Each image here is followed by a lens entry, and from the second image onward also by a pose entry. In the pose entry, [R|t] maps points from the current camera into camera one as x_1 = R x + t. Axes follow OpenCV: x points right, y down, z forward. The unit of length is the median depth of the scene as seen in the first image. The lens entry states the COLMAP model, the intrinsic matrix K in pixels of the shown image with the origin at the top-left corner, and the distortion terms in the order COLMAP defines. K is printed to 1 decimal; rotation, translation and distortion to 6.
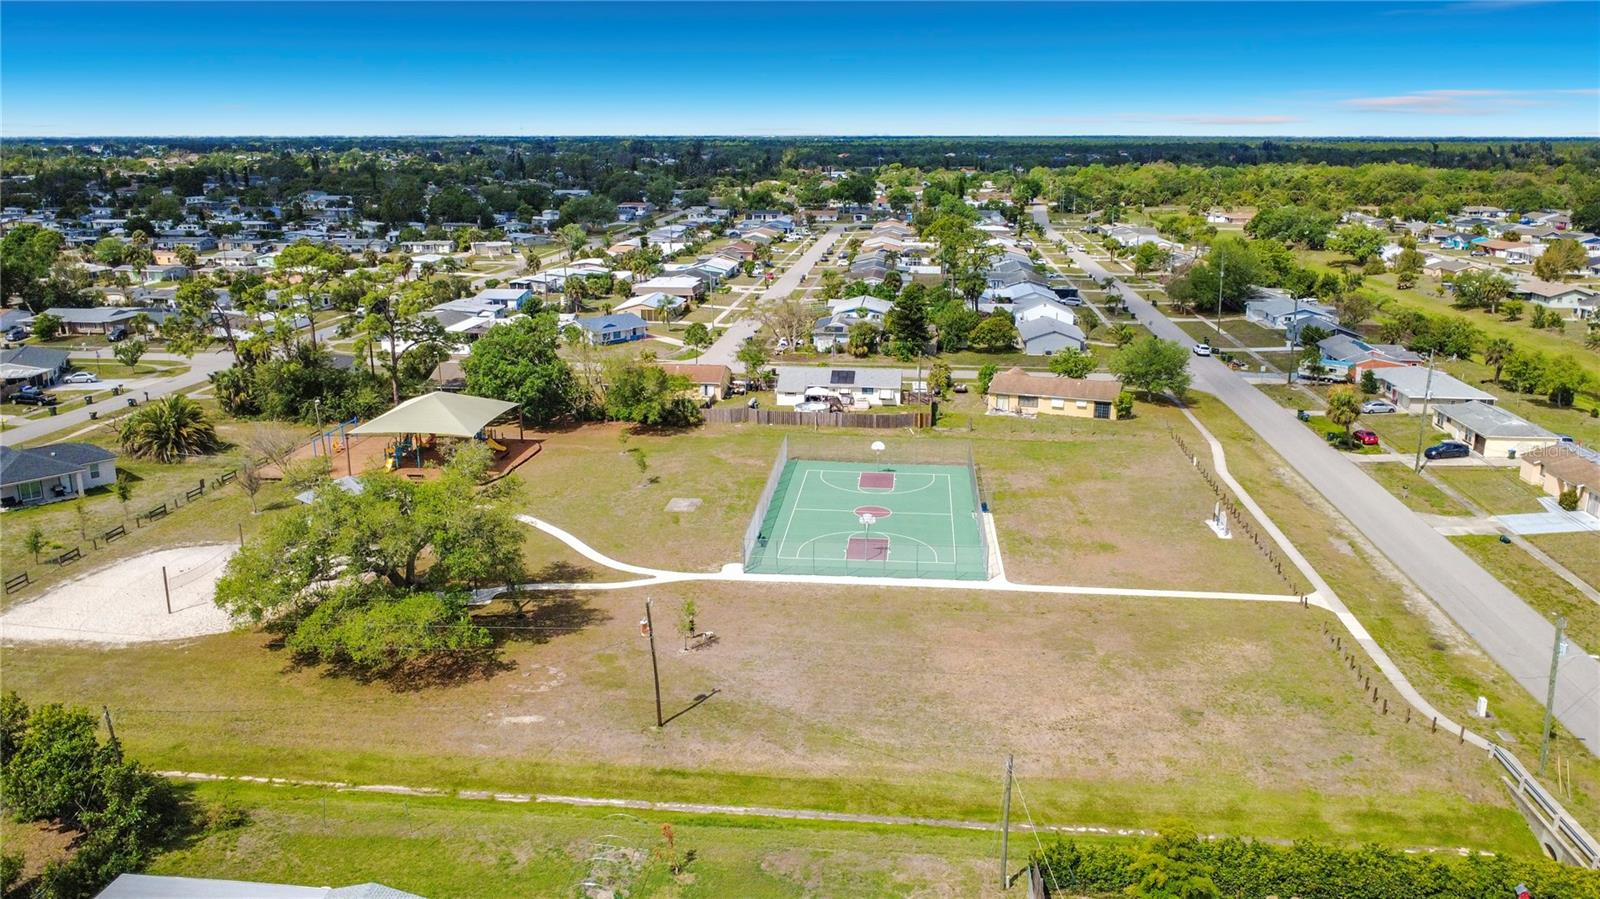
lens RADIAL K [[1184.4, 0, 800.0], [0, 1184.4, 449.5], [0, 0, 1]] dist [-0.010832, -0.000766]
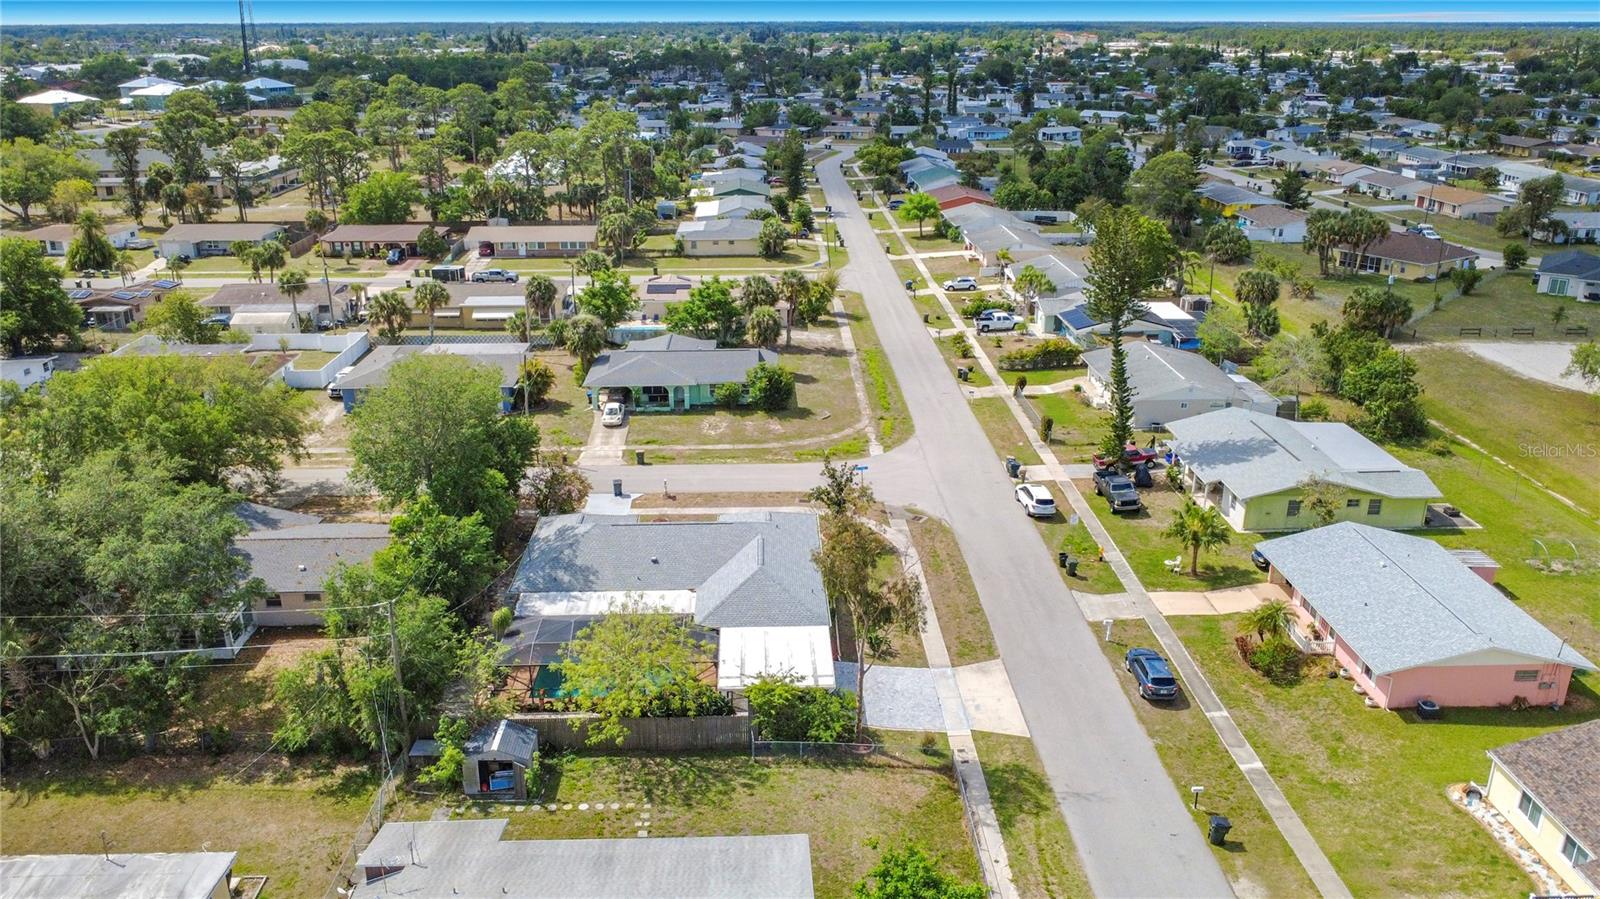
lens RADIAL K [[1198.9, 0, 798.8], [0, 1198.9, 421.0], [0, 0, 1]] dist [-0.001133, -0.001455]
pose [[0.141919, 0.315687, -0.938190, 0.330977], [-0.255782, 0.927290, 0.273328, 0.025459], [0.956261, 0.201182, 0.212347, -0.052370]]
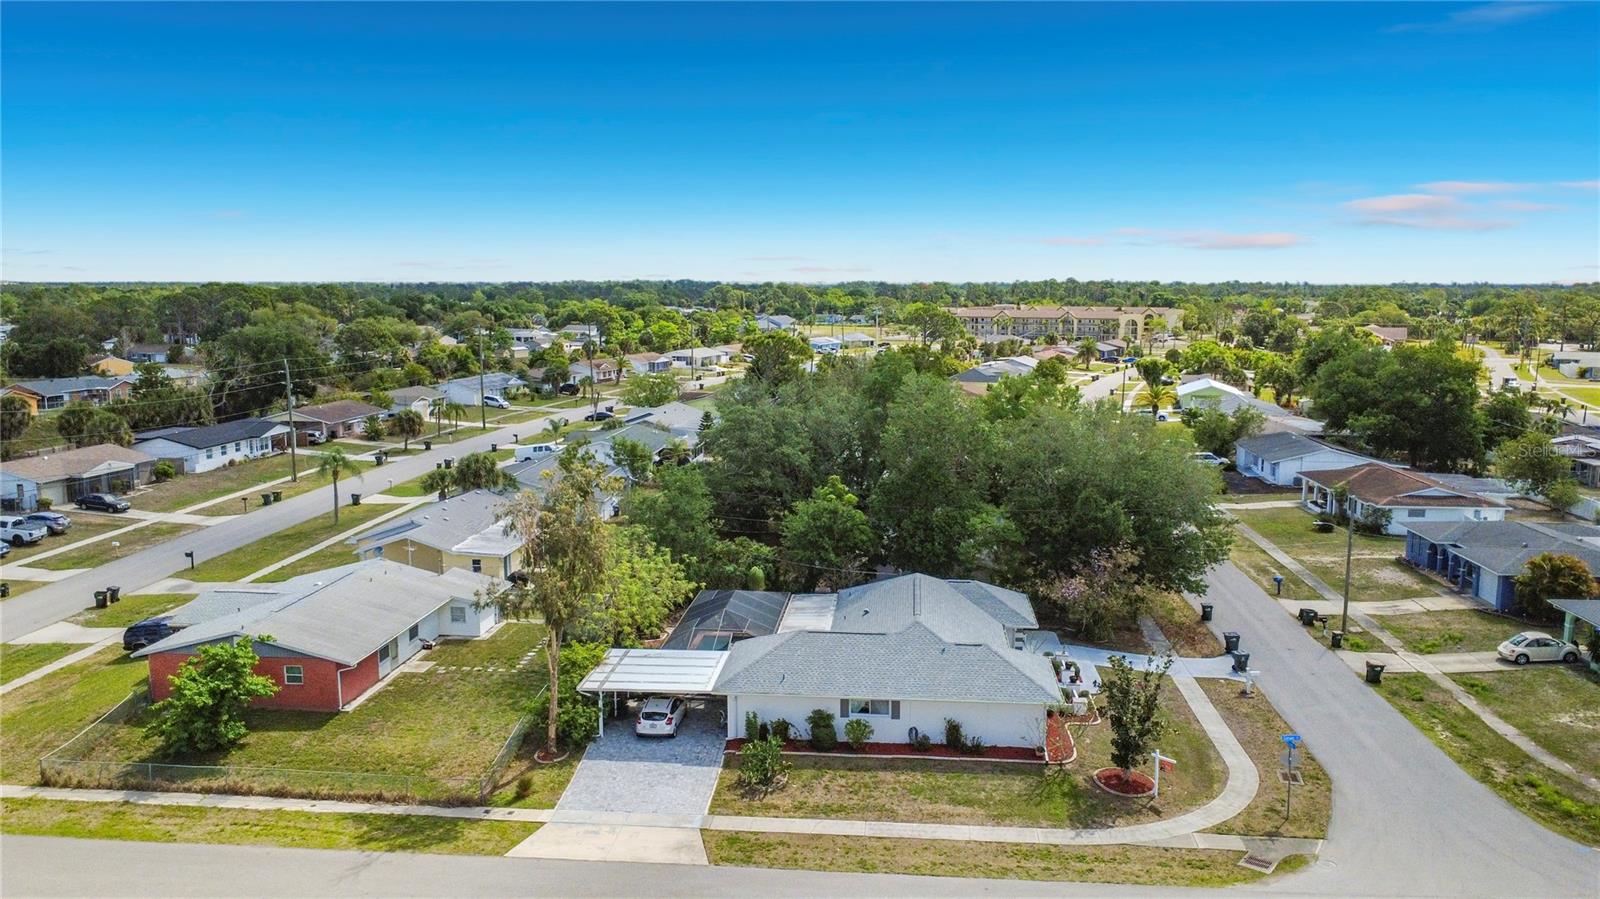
lens RADIAL K [[1194.5, 0, 800.0], [0, 1194.5, 449.5], [0, 0, 1]] dist [-0.000705, -0.001749]
pose [[-0.999933, 0.000859, -0.011533, -0.044743], [-0.003713, 0.920595, 0.390502, 0.006318], [0.010953, 0.390519, -0.920530, 0.334757]]
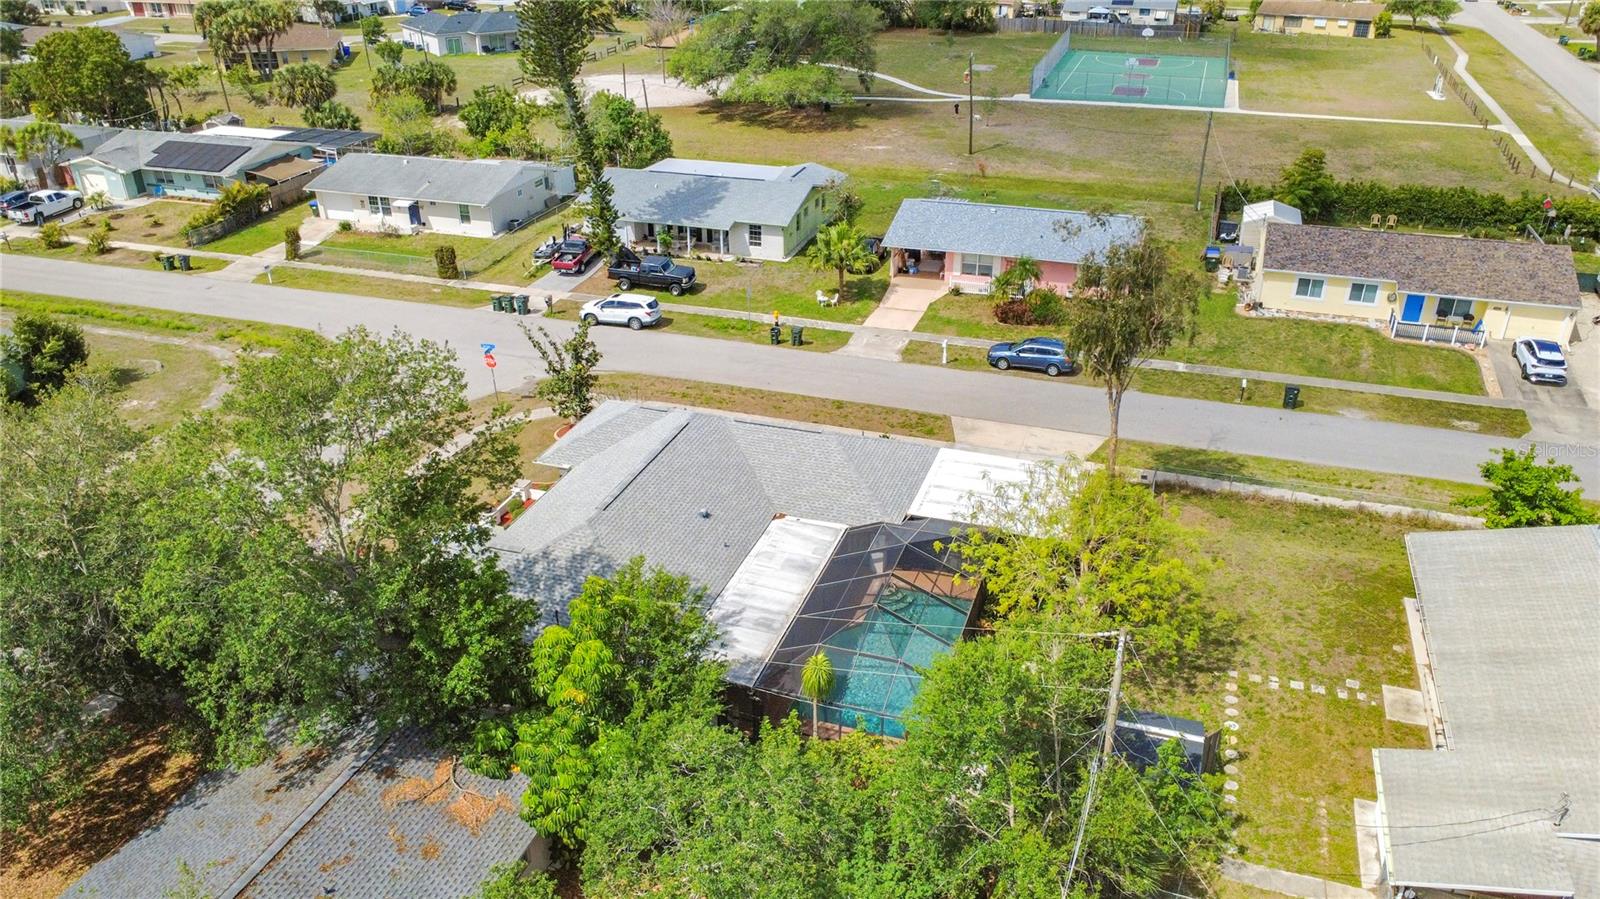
lens RADIAL K [[1187.6, 0, 801.3], [0, 1187.6, 494.1], [0, 0, 1]] dist [-0.005982, 0.007474]
pose [[0.976207, 0.098946, -0.192947, 0.001127], [-0.050280, 0.968859, 0.242454, 0.136036], [0.210928, -0.226984, 0.950783, -0.244295]]
